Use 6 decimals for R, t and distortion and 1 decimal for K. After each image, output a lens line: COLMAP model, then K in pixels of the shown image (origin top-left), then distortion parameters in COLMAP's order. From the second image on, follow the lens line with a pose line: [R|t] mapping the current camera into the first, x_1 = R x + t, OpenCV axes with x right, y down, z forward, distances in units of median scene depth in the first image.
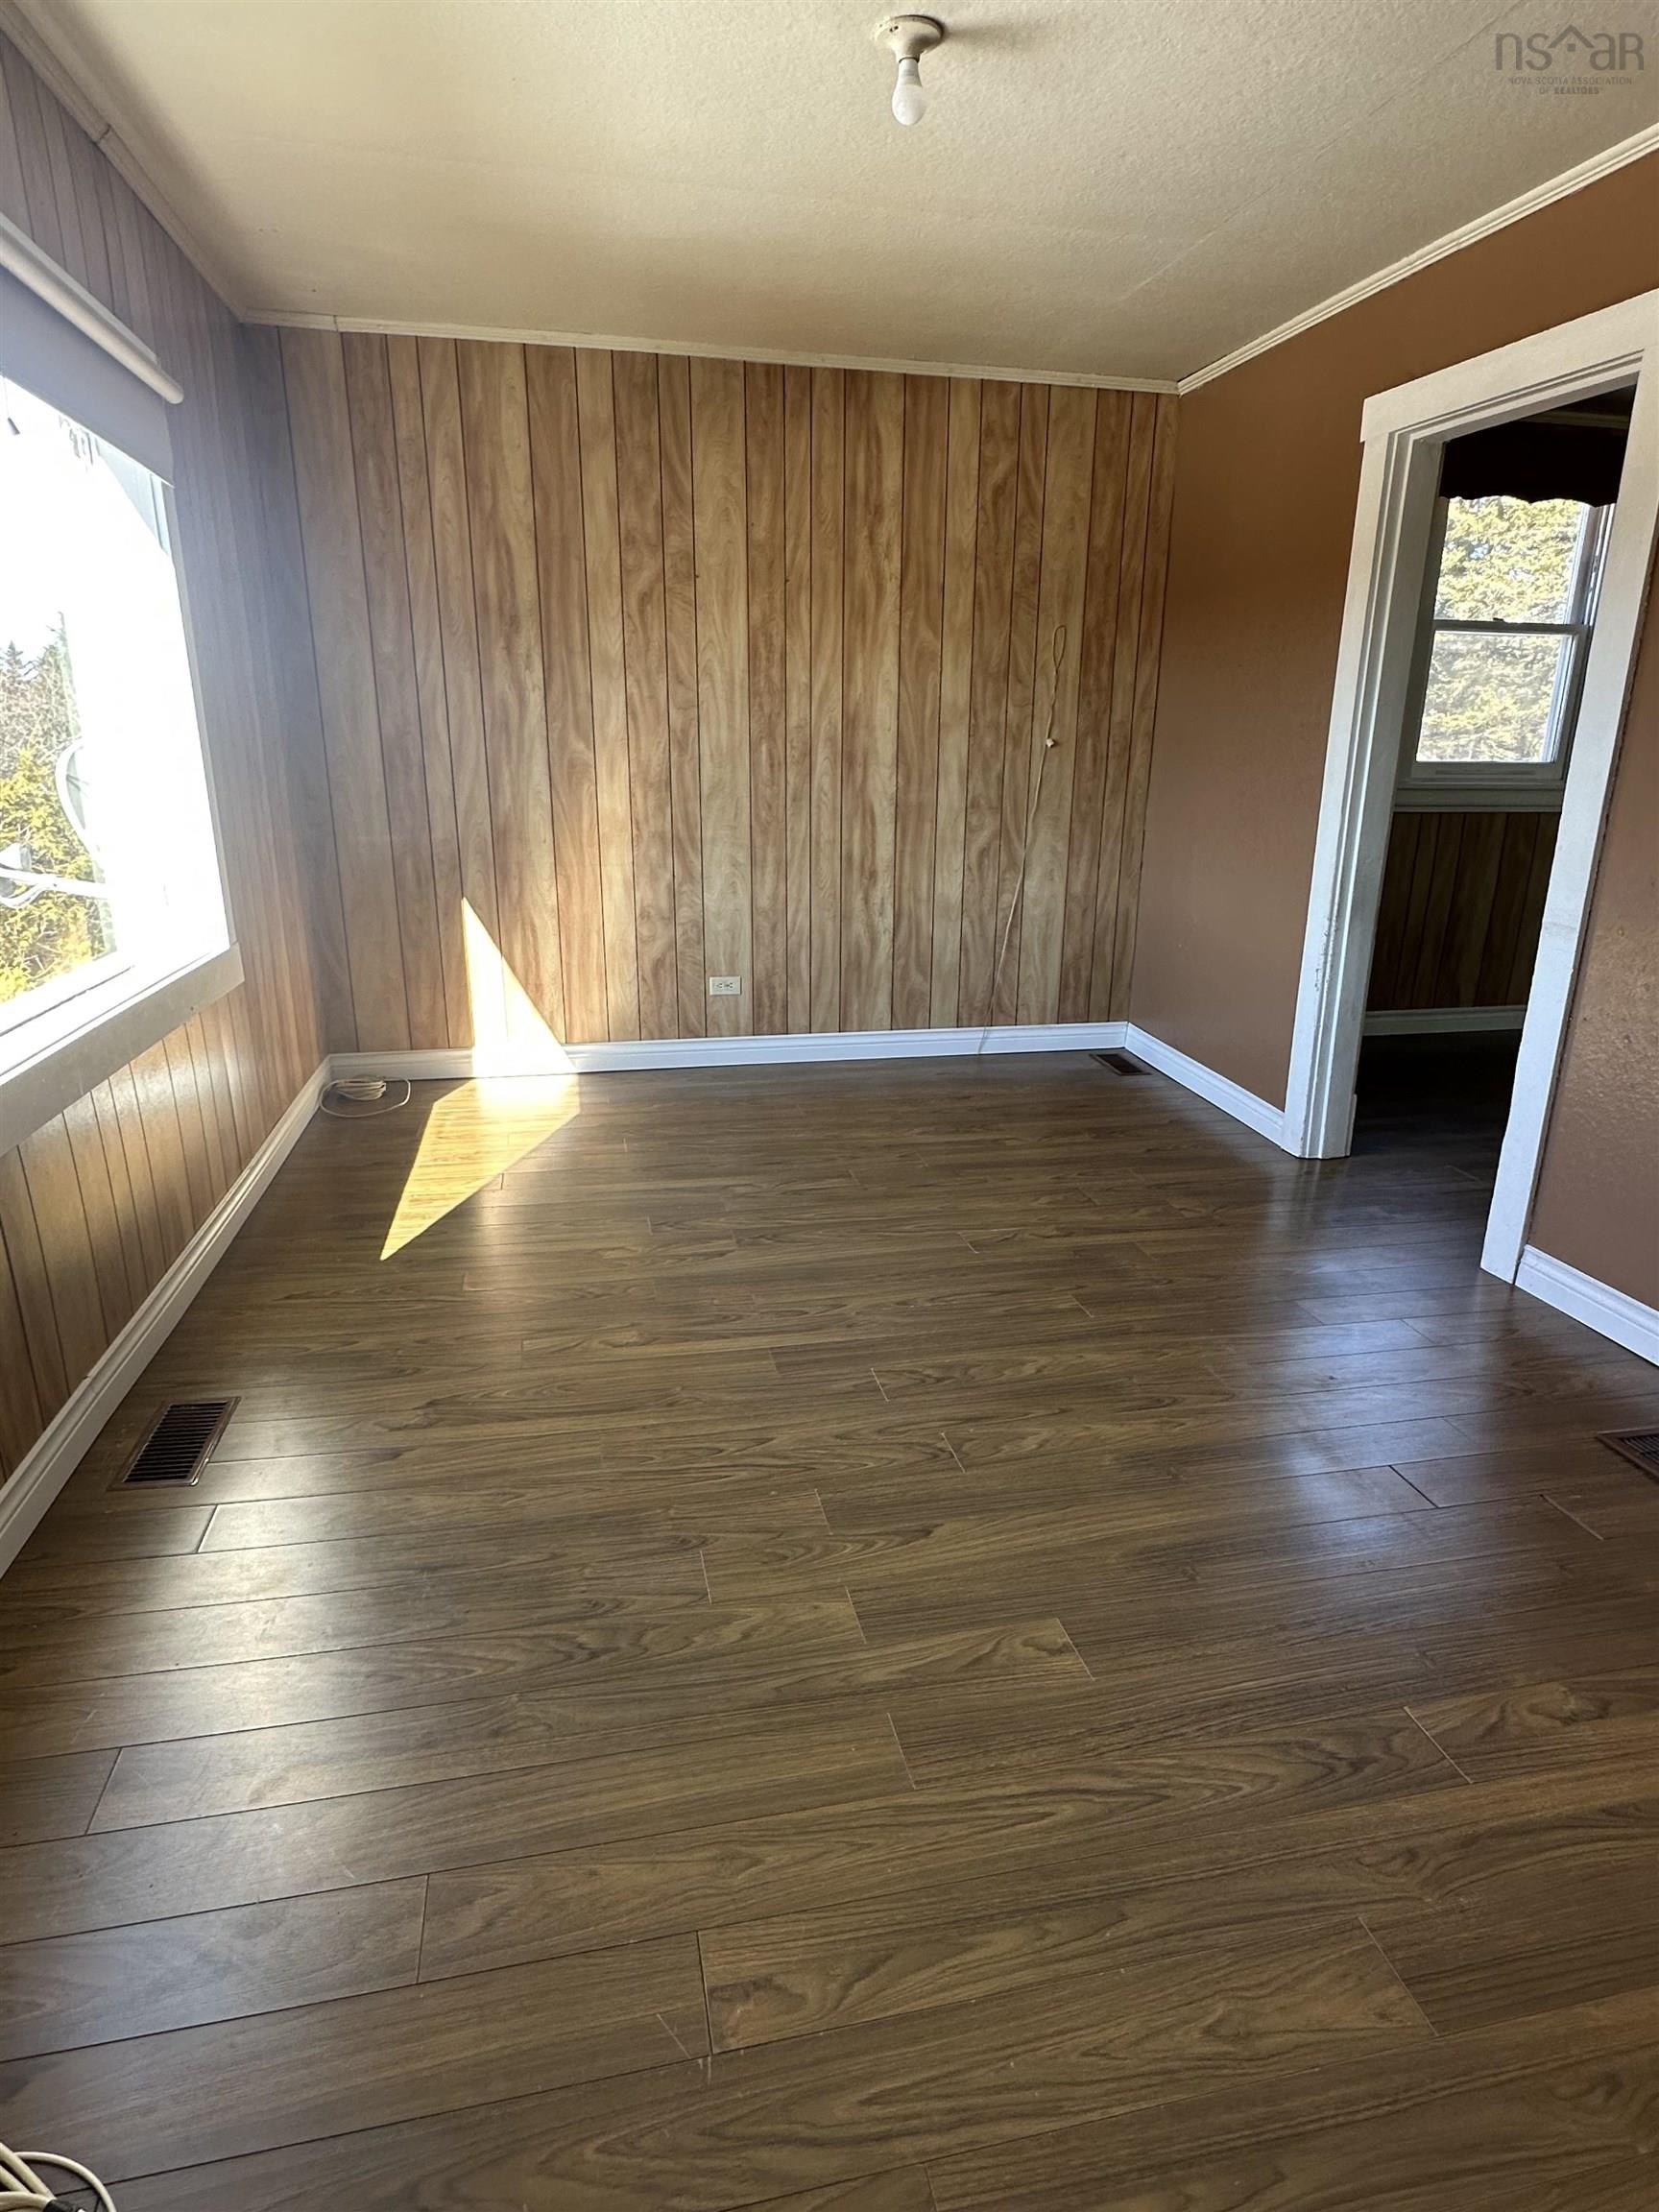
lens RADIAL K [[1194.5, 0, 833.1], [0, 1194.5, 1090.4], [0, 0, 1]] dist [-0.006461, -0.000759]
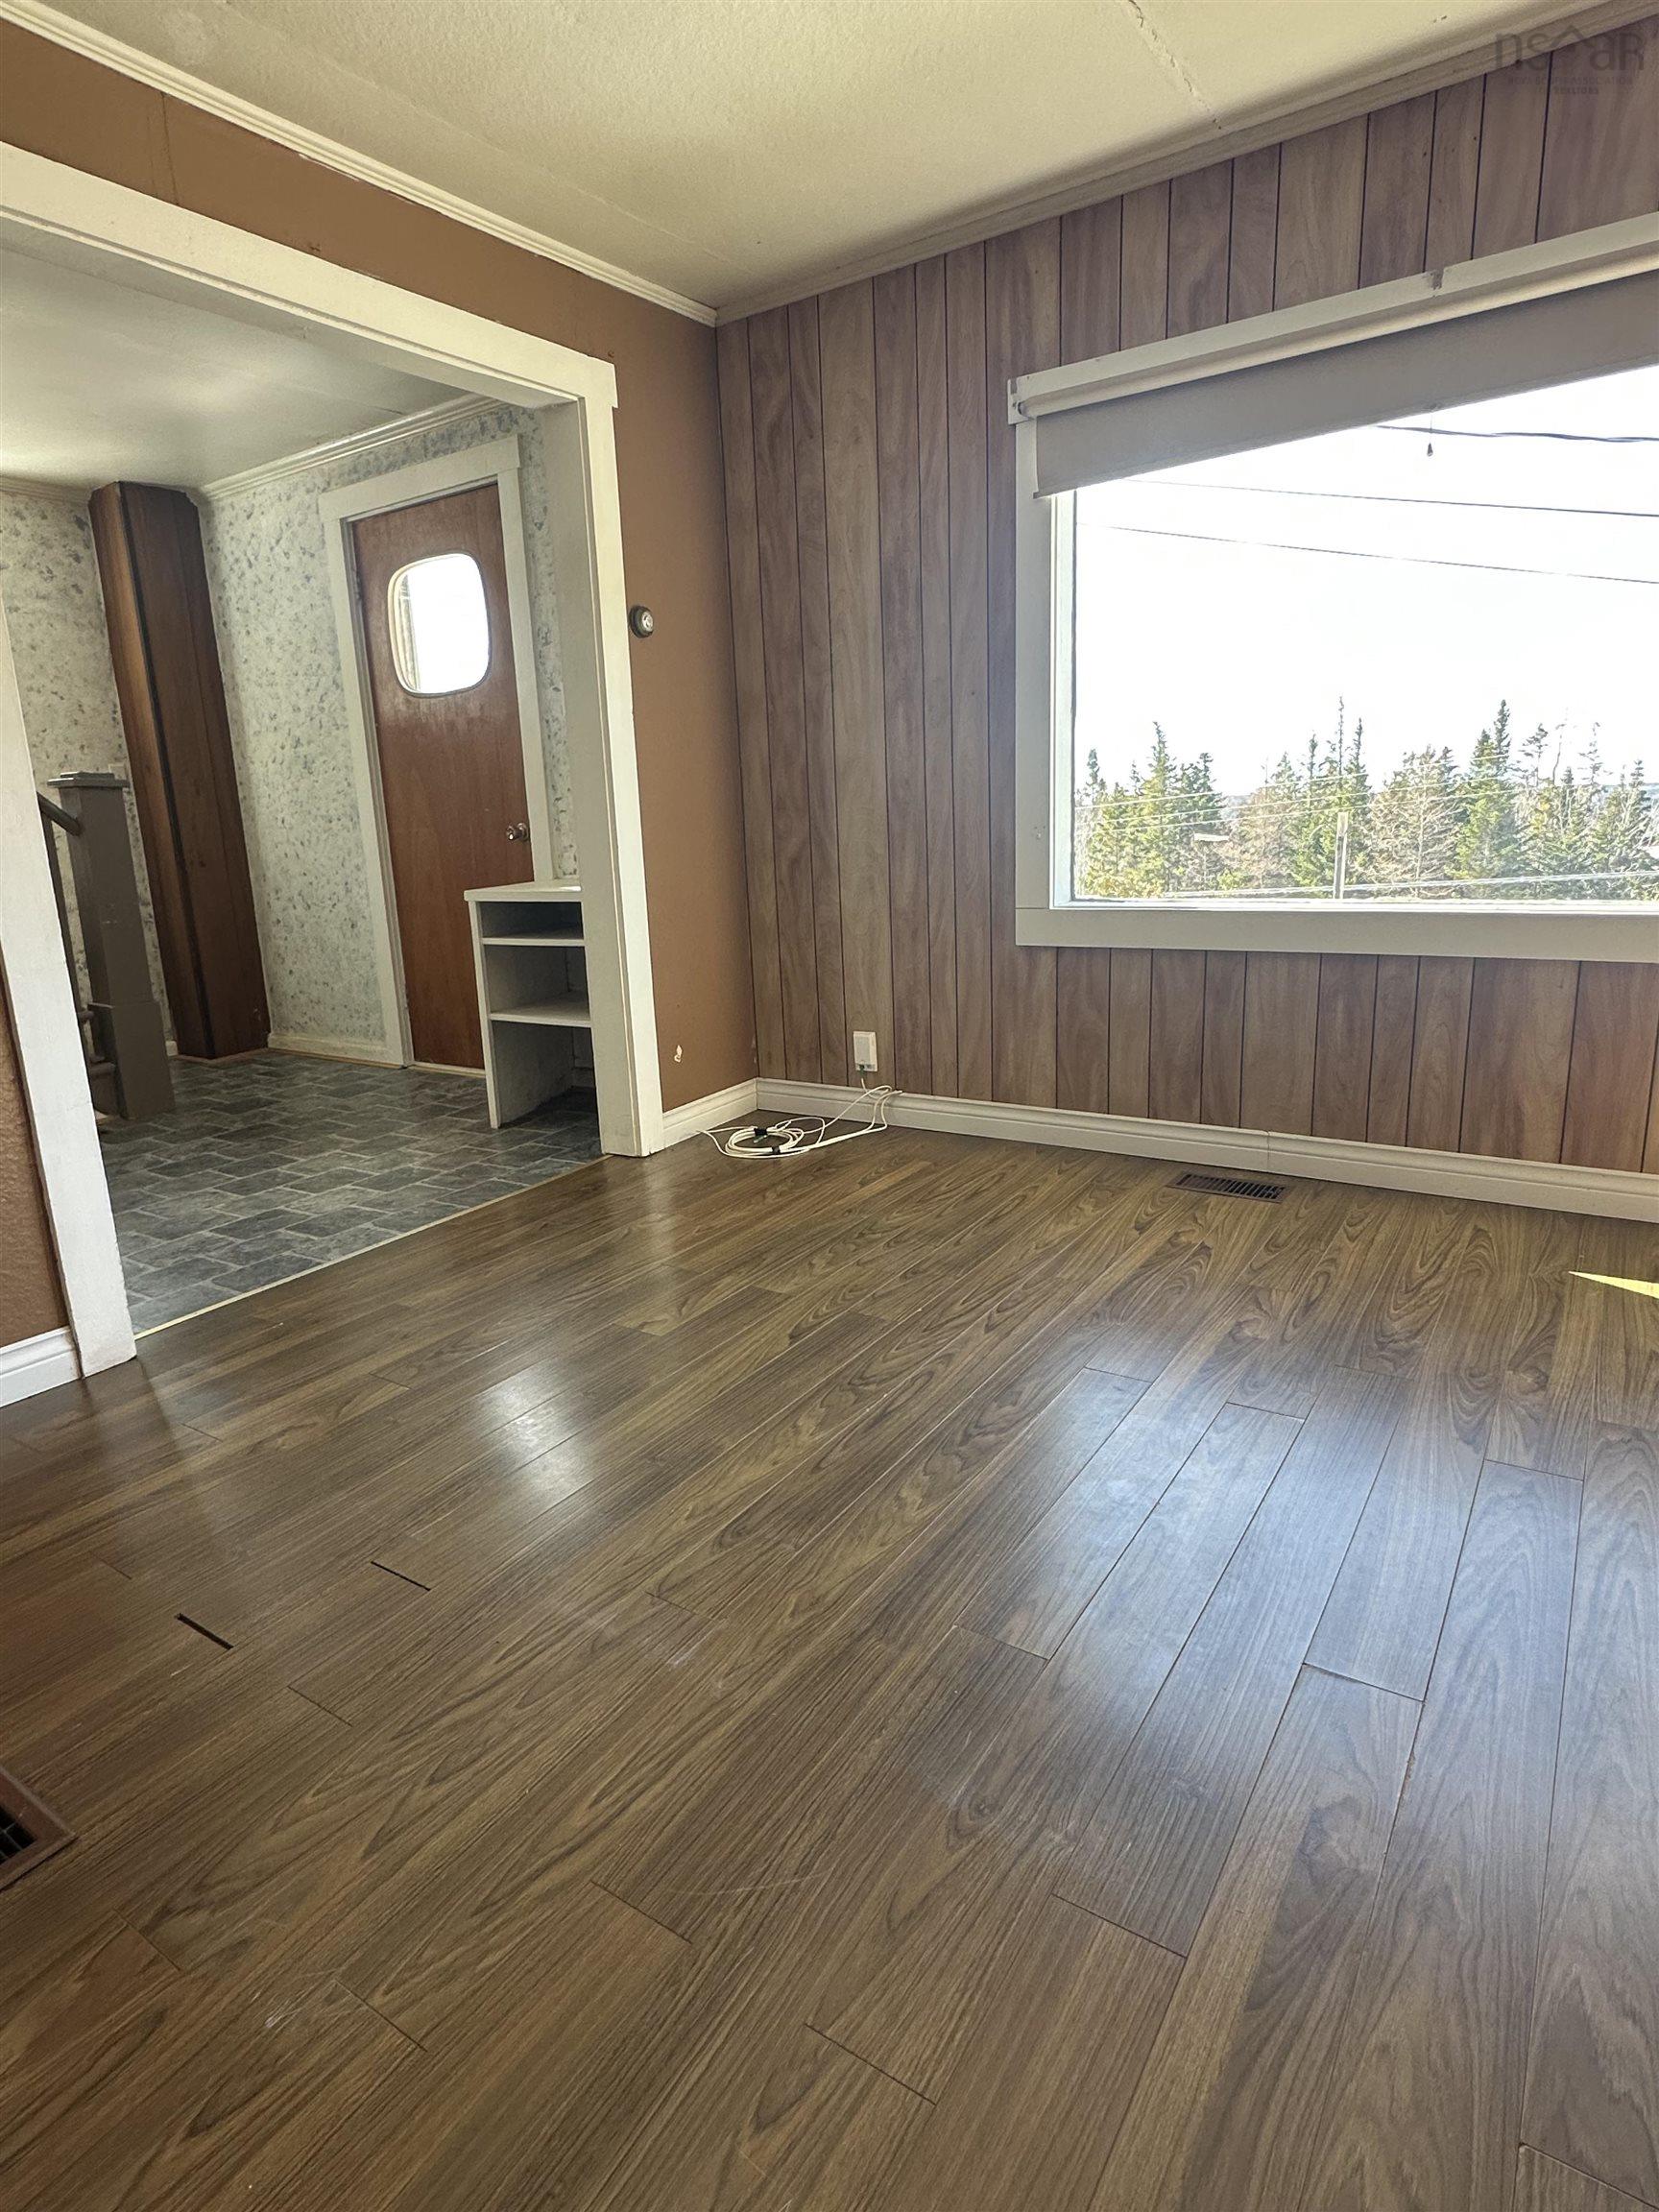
lens RADIAL K [[1194.5, 0, 829.2], [0, 1194.5, 1101.7], [0, 0, 1]] dist [-0.006461, -0.000759]
pose [[-0.720134, 0.179306, -0.670266, 0.740872], [-0.164065, 0.894628, 0.415599, -0.314053], [0.674158, 0.409254, -0.614835, 1.516969]]
